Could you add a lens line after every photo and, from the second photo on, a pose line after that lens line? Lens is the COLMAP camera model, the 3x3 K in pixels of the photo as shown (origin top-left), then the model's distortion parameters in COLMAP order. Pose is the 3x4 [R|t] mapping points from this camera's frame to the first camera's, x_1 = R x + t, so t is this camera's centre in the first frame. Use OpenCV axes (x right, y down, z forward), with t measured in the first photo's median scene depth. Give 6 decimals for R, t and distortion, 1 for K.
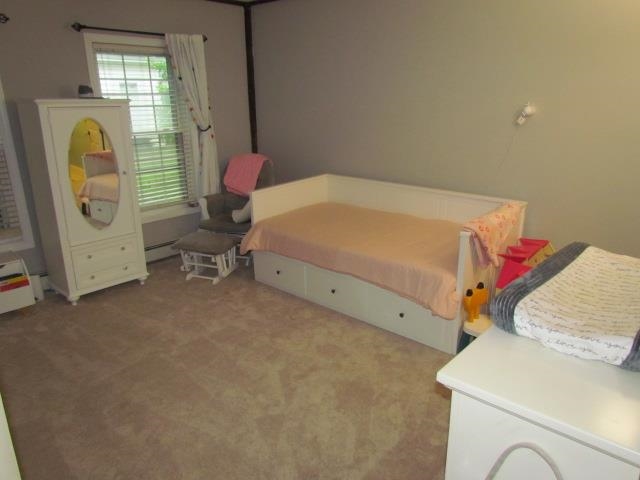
lens RADIAL K [[458.1, 0, 320.3], [0, 458.1, 237.5], [0, 0, 1]] dist [-0.025901, 0.001236]
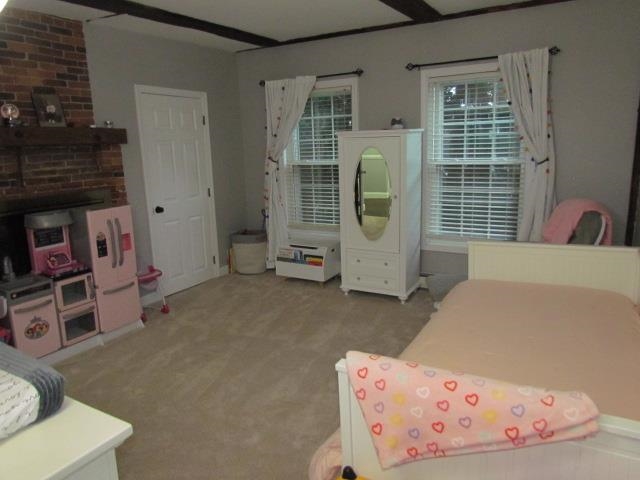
lens RADIAL K [[458.1, 0, 320.4], [0, 458.1, 241.7], [0, 0, 1]] dist [-0.025901, 0.001236]
pose [[0.198140, 0.221195, -0.954889, 0.563645], [-0.243230, 0.954828, 0.170710, -0.172012], [0.949516, 0.198433, 0.242991, 0.547293]]
